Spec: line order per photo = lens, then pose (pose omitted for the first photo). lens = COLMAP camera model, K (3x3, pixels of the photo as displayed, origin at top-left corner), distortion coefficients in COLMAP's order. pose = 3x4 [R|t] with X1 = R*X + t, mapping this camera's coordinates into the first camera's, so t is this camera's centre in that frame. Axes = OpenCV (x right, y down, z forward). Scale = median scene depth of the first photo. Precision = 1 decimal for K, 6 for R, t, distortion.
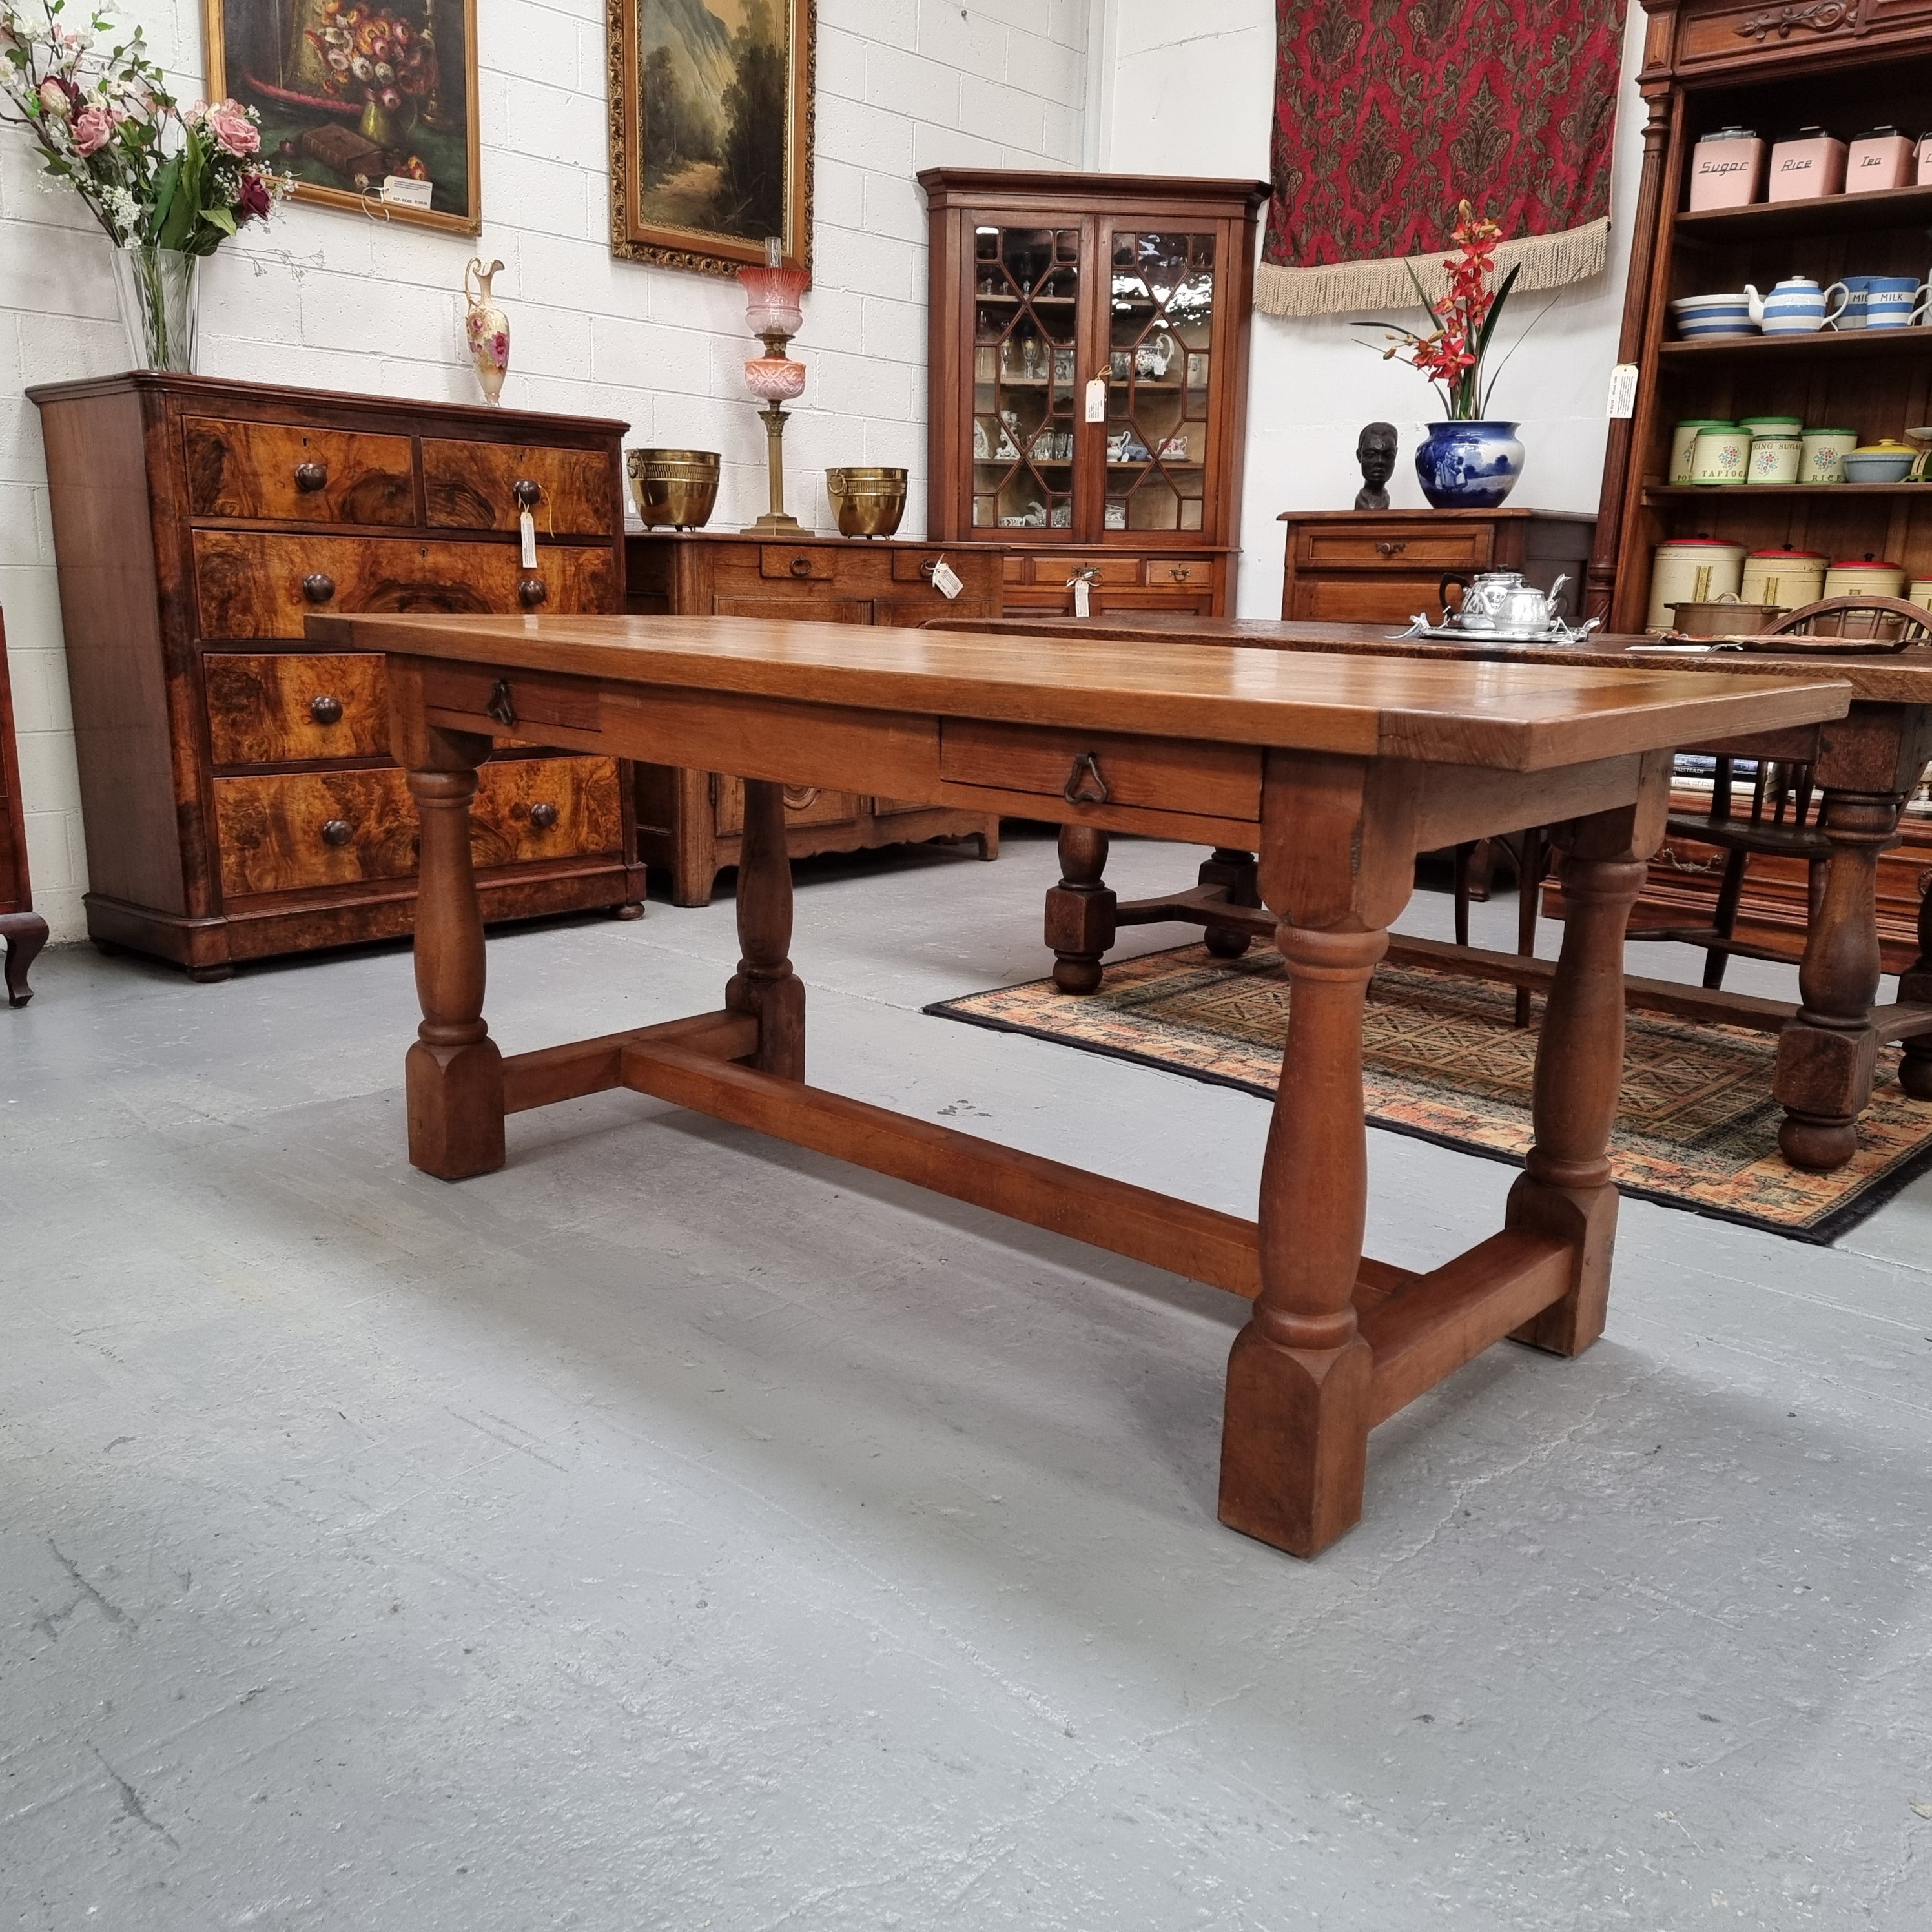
lens RADIAL K [[1786.2, 0, 975.8], [0, 1786.2, 965.1], [0, 0, 1]] dist [0.101025, -0.088954]
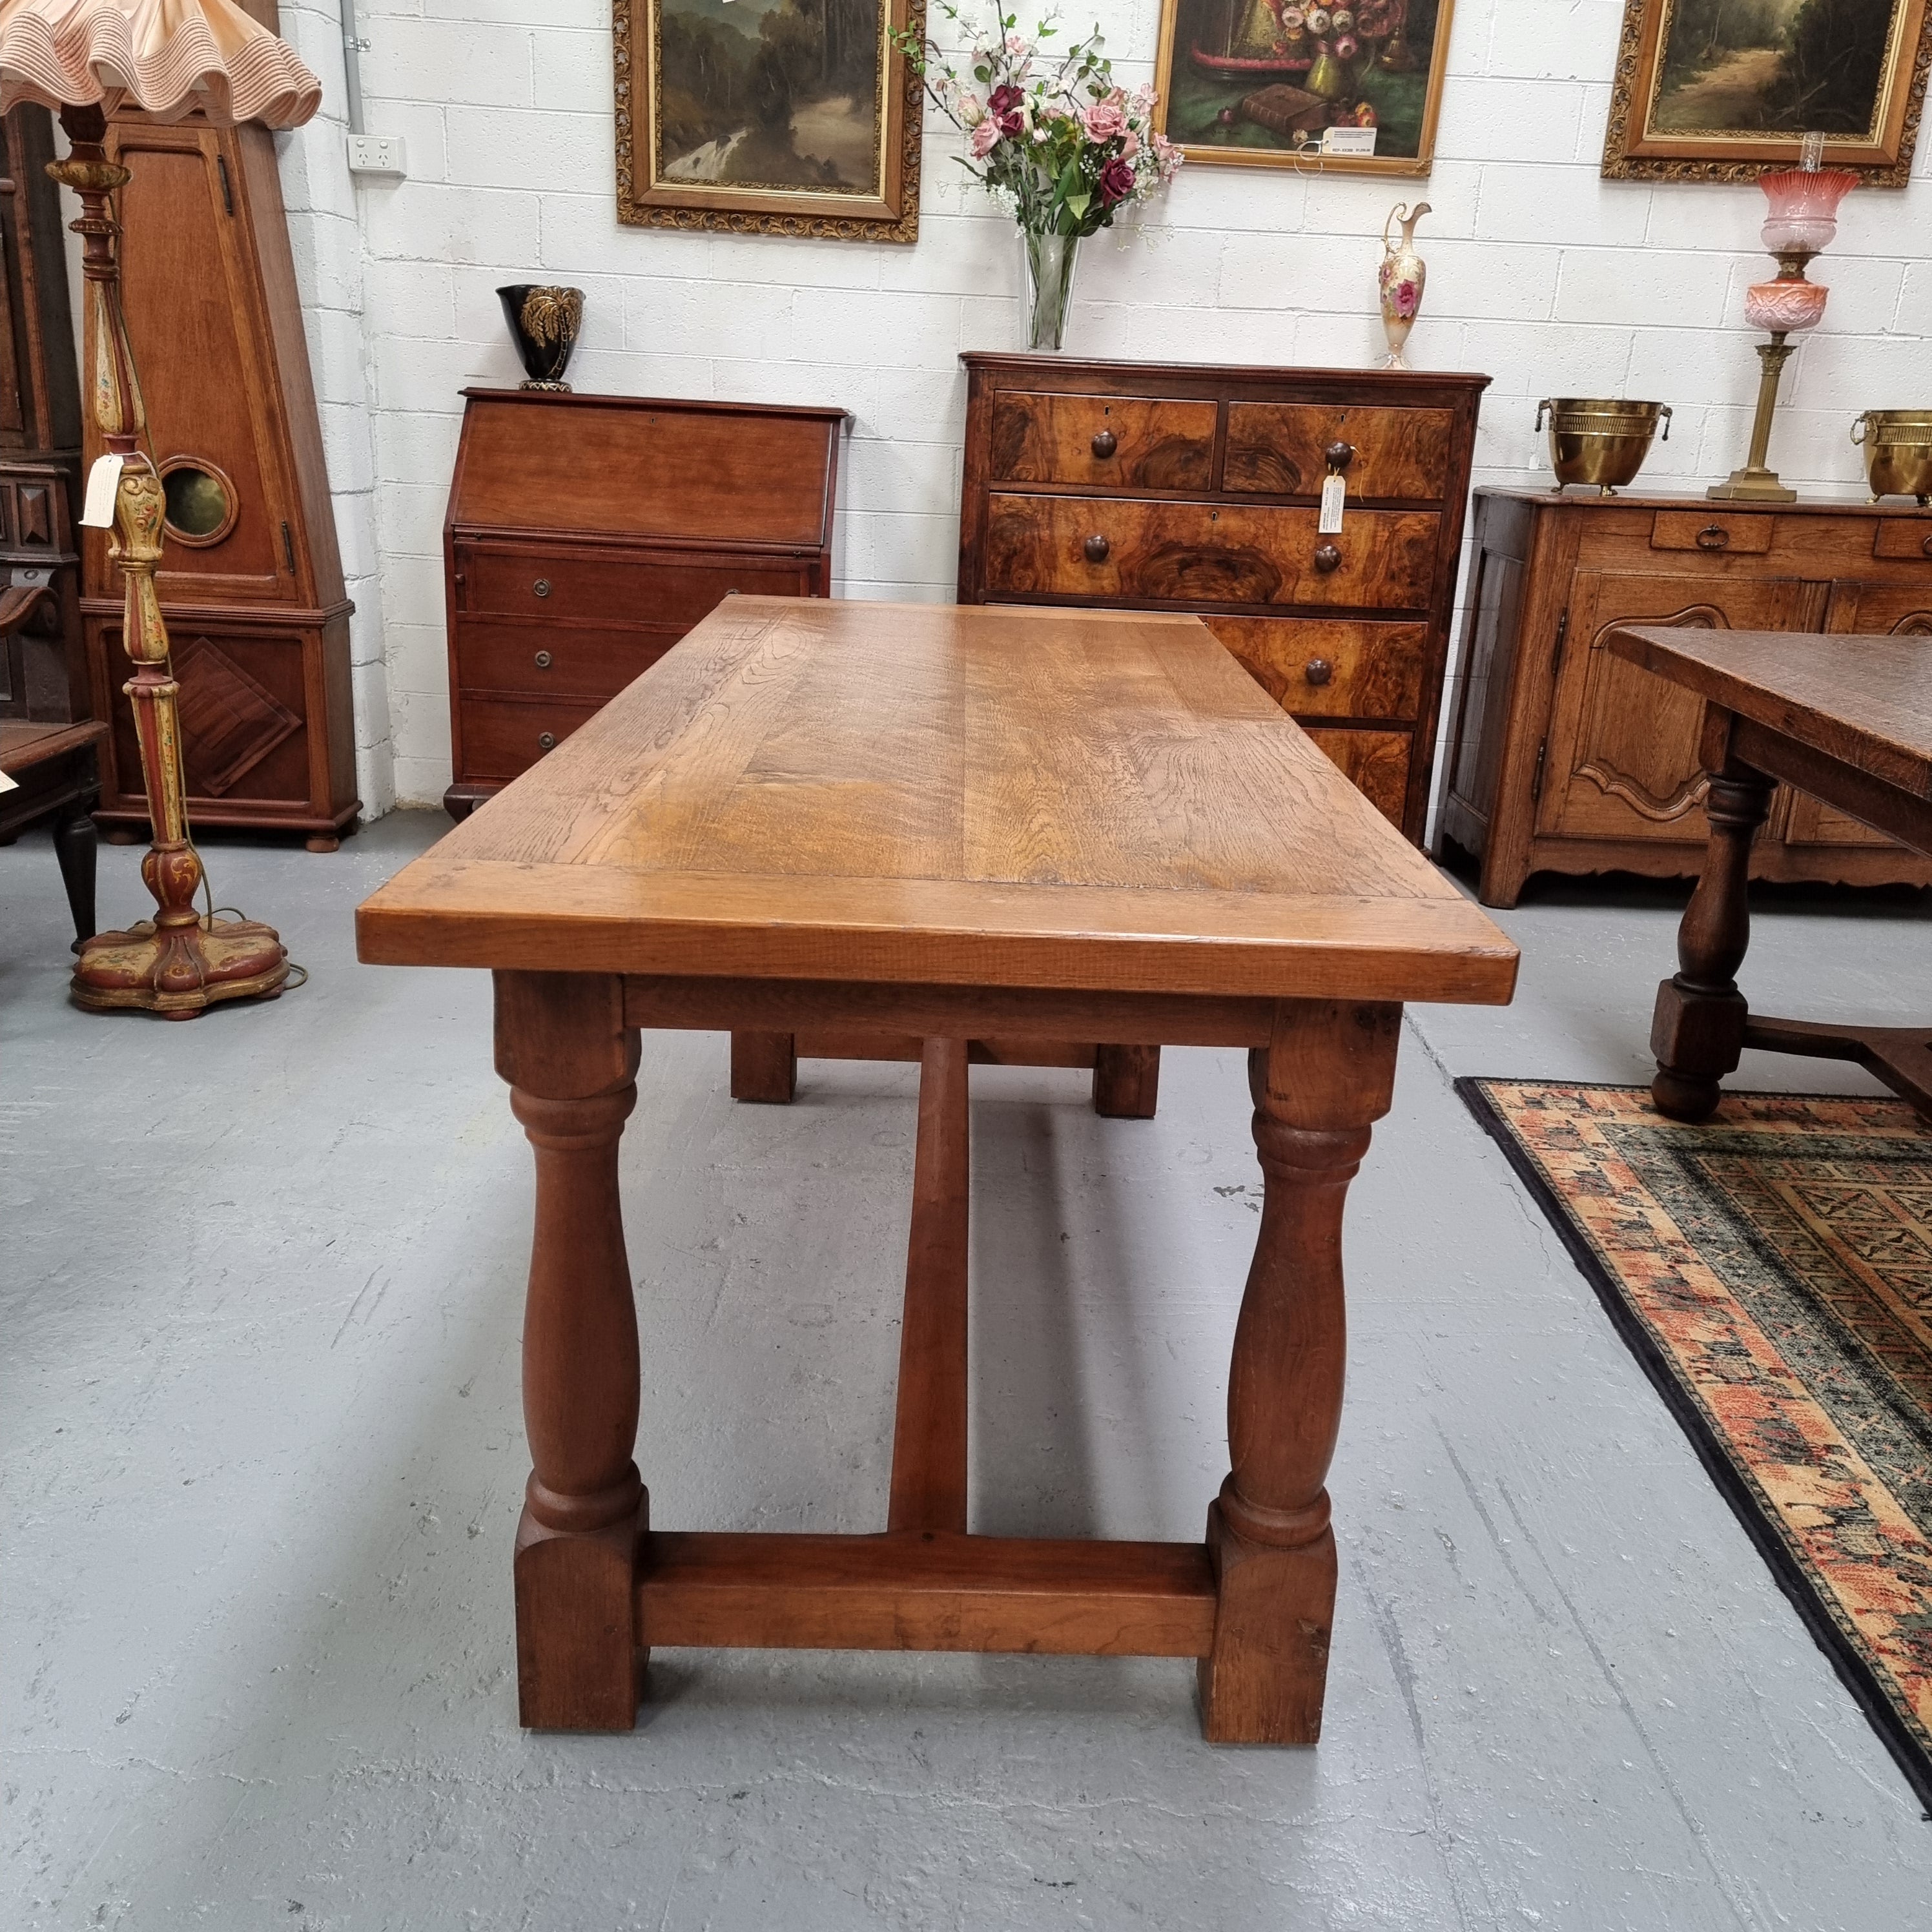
lens RADIAL K [[1787.4, 0, 971.9], [0, 1787.4, 958.5], [0, 0, 1]] dist [0.097195, -0.091186]
pose [[0.662578, 0.229747, -0.712887, 0.359286], [-0.189350, 0.972256, 0.137349, -0.091271], [0.724664, 0.043981, 0.687698, 0.196029]]
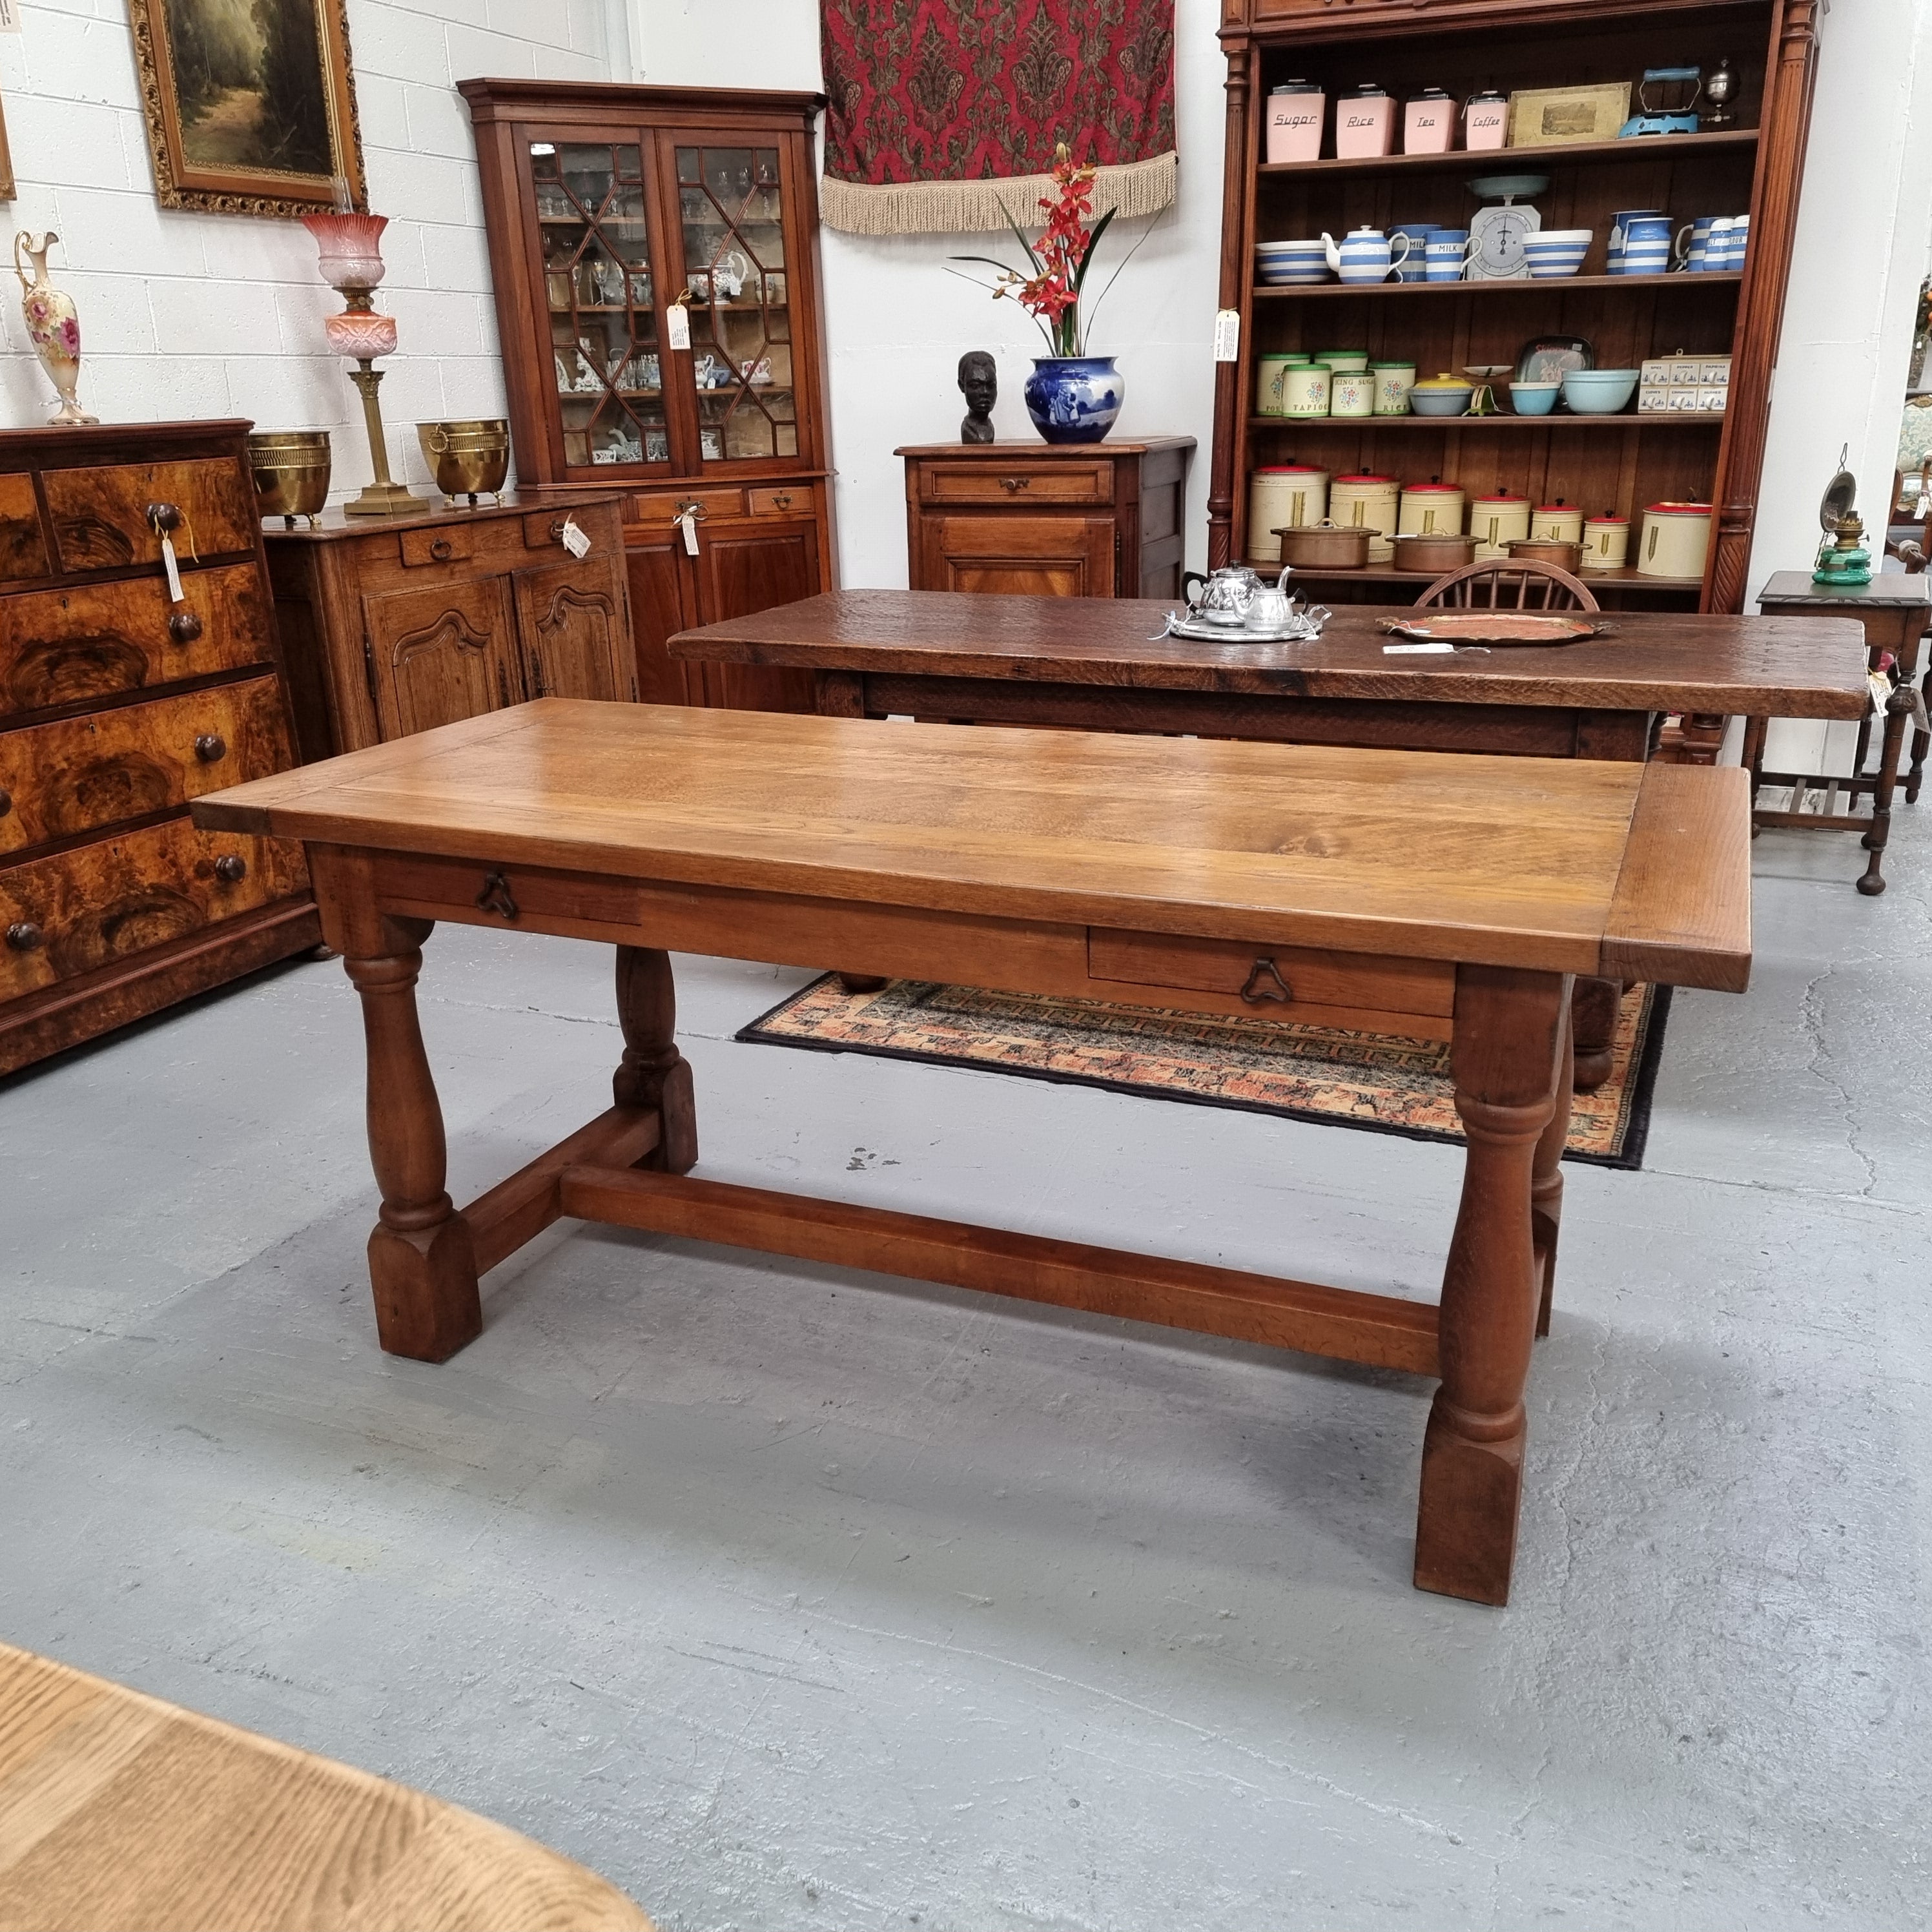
lens RADIAL K [[1786.2, 0, 975.8], [0, 1786.2, 965.1], [0, 0, 1]] dist [0.101025, -0.088954]
pose [[0.940537, -0.150254, 0.304652, -0.172144], [0.116143, 0.985046, 0.127261, -0.108005], [-0.319218, -0.084311, 0.943923, 0.009602]]
